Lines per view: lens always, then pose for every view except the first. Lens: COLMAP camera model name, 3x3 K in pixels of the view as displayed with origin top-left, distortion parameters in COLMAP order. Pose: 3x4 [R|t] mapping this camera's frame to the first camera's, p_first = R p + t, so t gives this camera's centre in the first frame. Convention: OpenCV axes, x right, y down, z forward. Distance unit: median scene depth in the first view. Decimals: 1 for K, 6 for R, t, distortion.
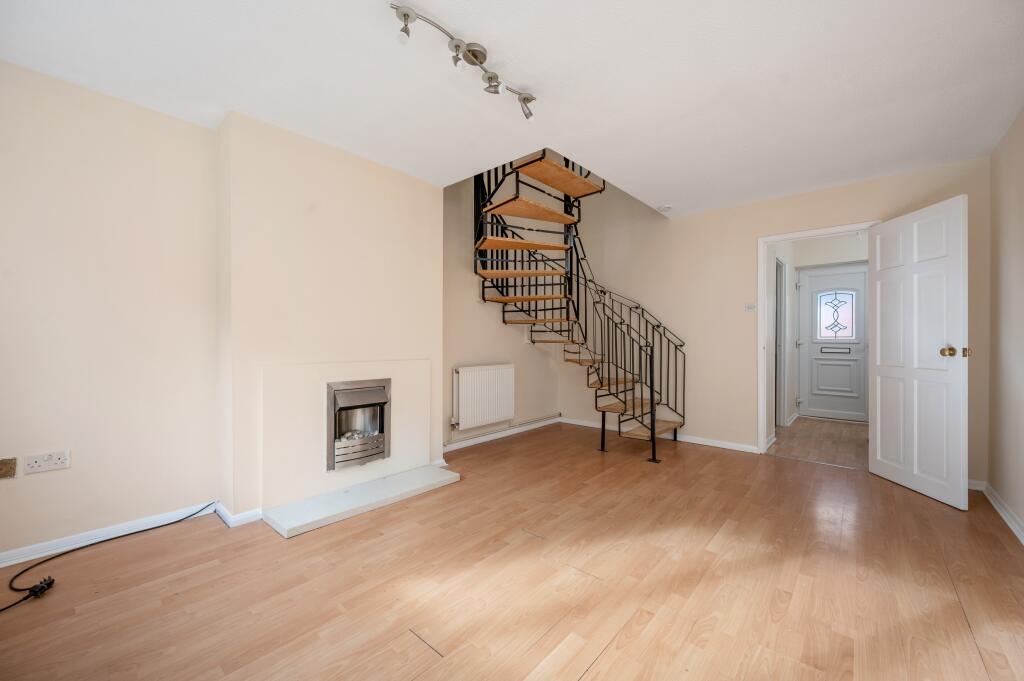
lens RADIAL K [[405.9, 0, 511.5], [0, 405.9, 341.2], [0, 0, 1]] dist [-0.004411, 0.000906]
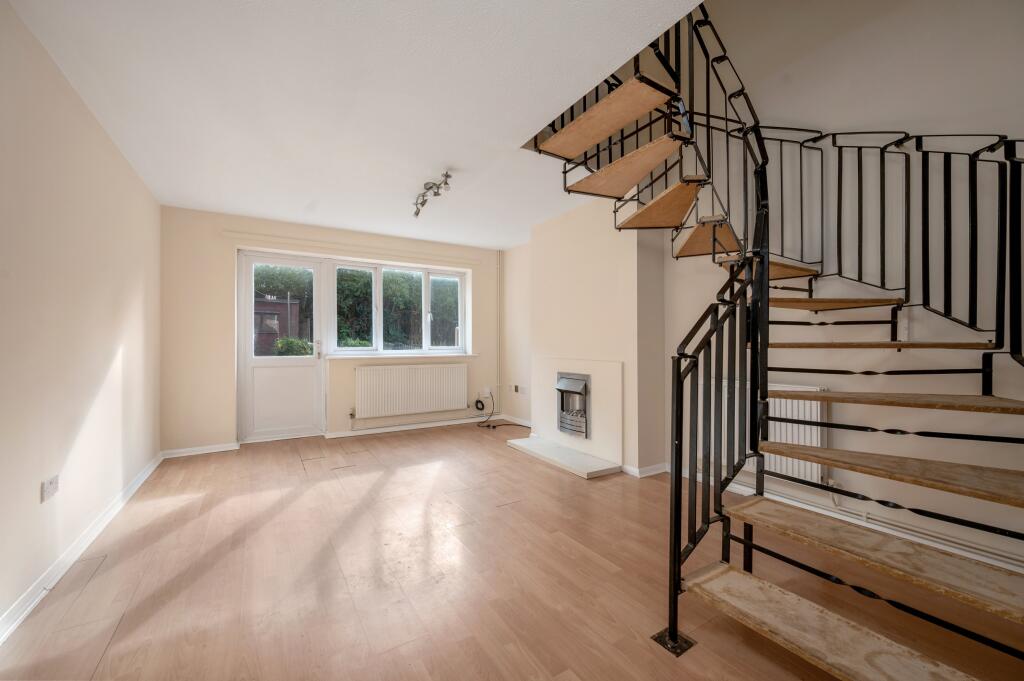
lens RADIAL K [[405.9, 0, 515.7], [0, 405.9, 342.2], [0, 0, 1]] dist [-0.004411, 0.000906]
pose [[-0.294935, -0.005072, -0.955504, 1.012411], [0.002104, 0.999980, -0.005958, 0.001205], [0.955515, -0.003768, -0.294918, 1.256532]]
